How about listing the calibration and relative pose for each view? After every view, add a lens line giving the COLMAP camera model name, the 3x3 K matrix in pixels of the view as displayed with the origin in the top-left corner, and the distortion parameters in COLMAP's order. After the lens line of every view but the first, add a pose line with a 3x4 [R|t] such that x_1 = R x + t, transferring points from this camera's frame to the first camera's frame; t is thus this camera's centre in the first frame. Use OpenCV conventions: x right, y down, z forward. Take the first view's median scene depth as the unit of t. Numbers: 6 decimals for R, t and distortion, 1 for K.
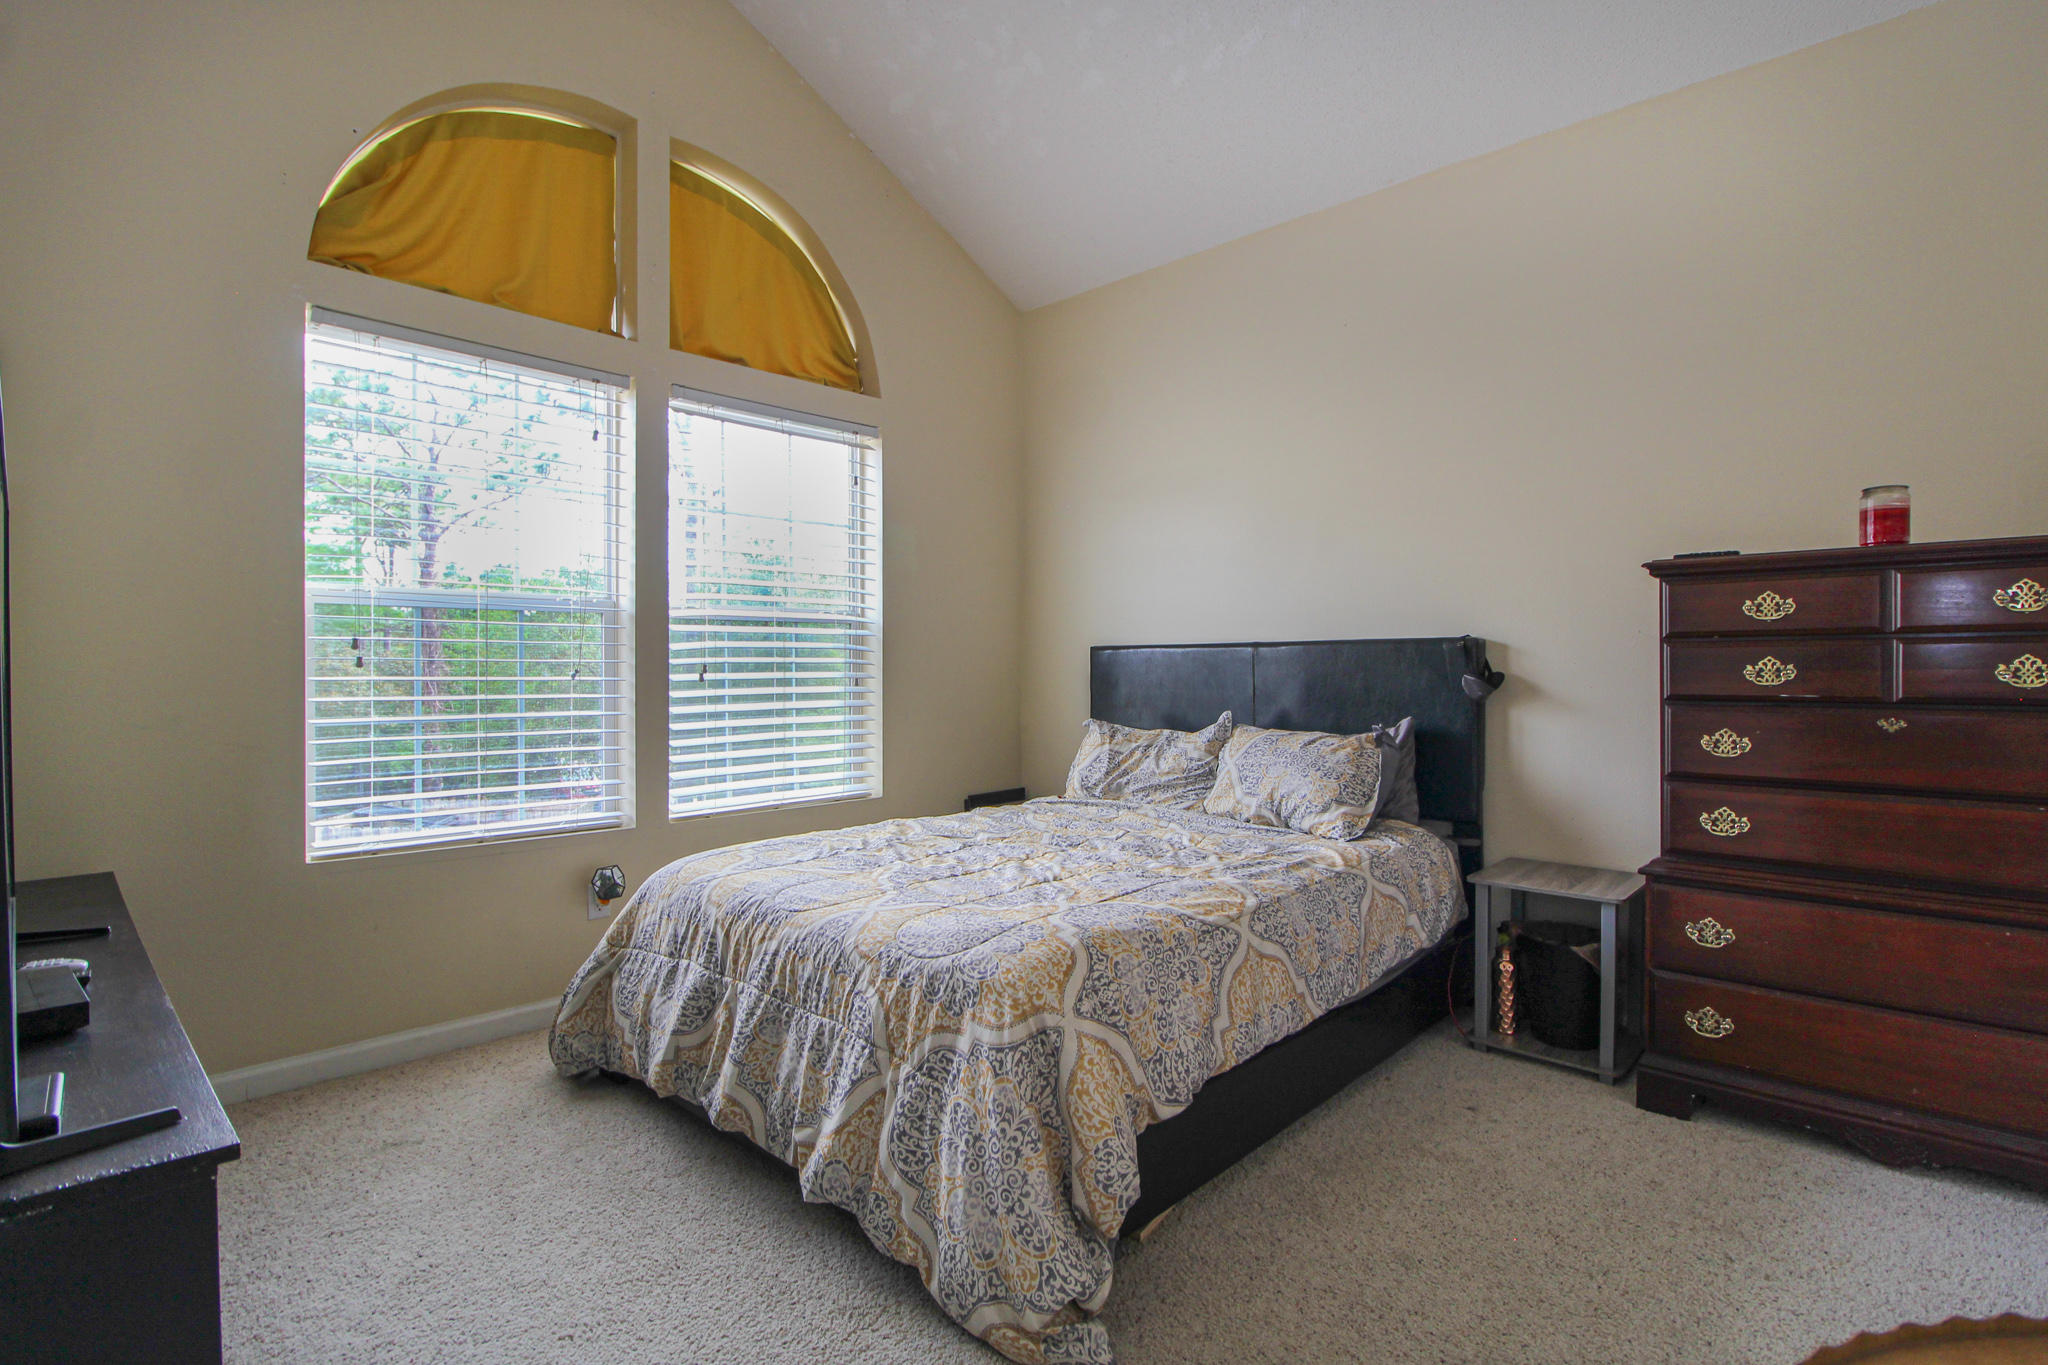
lens RADIAL K [[973.2, 0, 1039.0], [0, 973.2, 674.6], [0, 0, 1]] dist [0.000251, -0.014421]
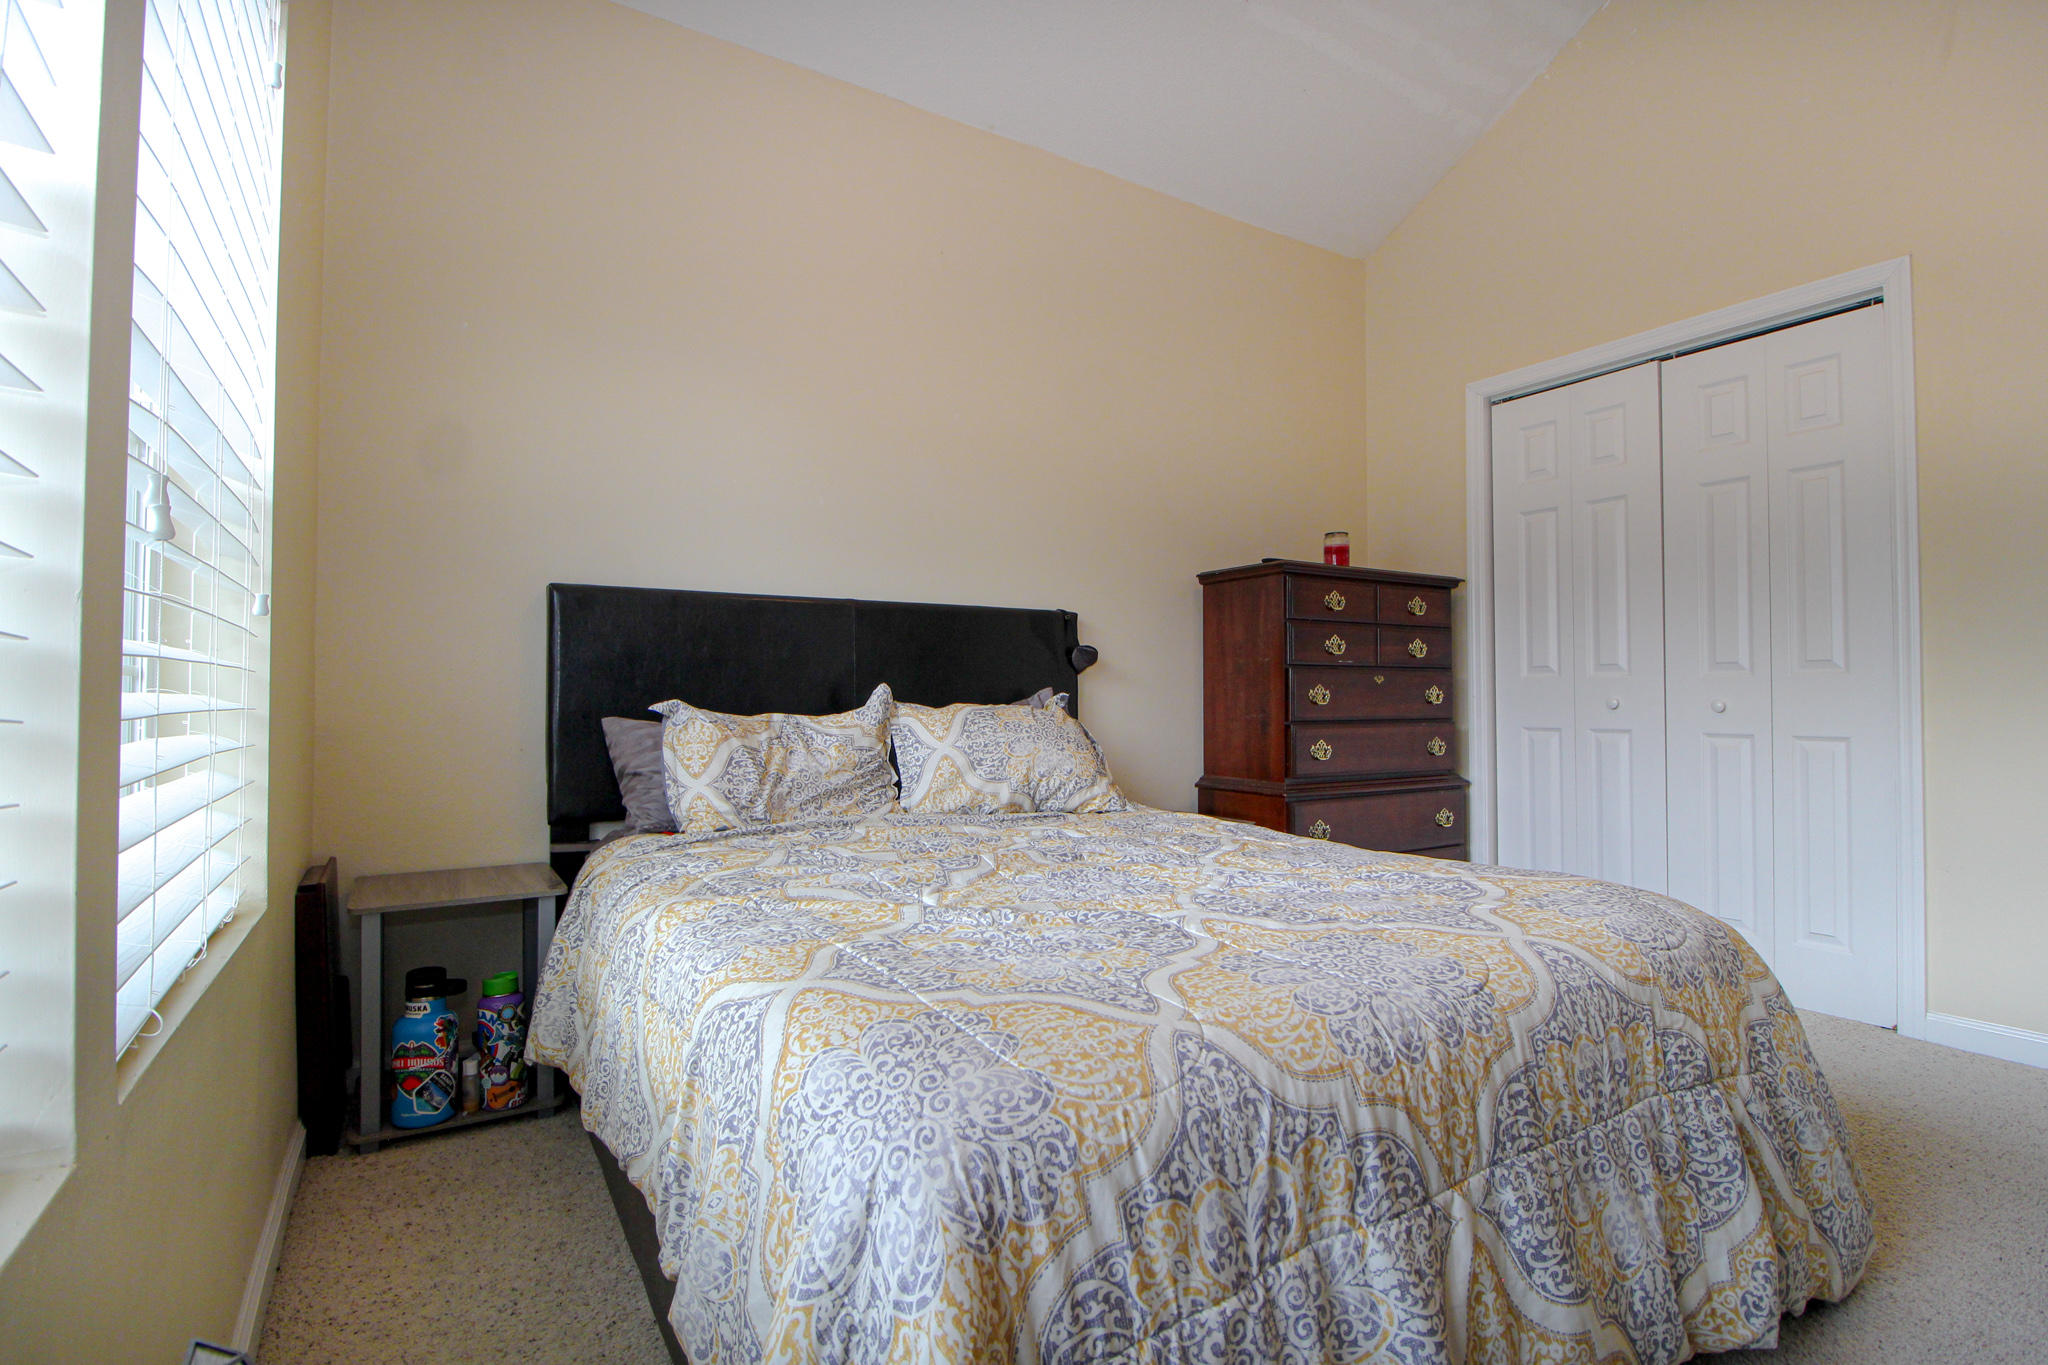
lens RADIAL K [[973.2, 0, 1039.0], [0, 973.2, 674.6], [0, 0, 1]] dist [0.000251, -0.014421]
pose [[0.285790, 0.020842, 0.958066, -0.615589], [0.007409, 0.999686, -0.023957, 0.056814], [-0.958264, 0.013945, 0.285546, 0.777705]]
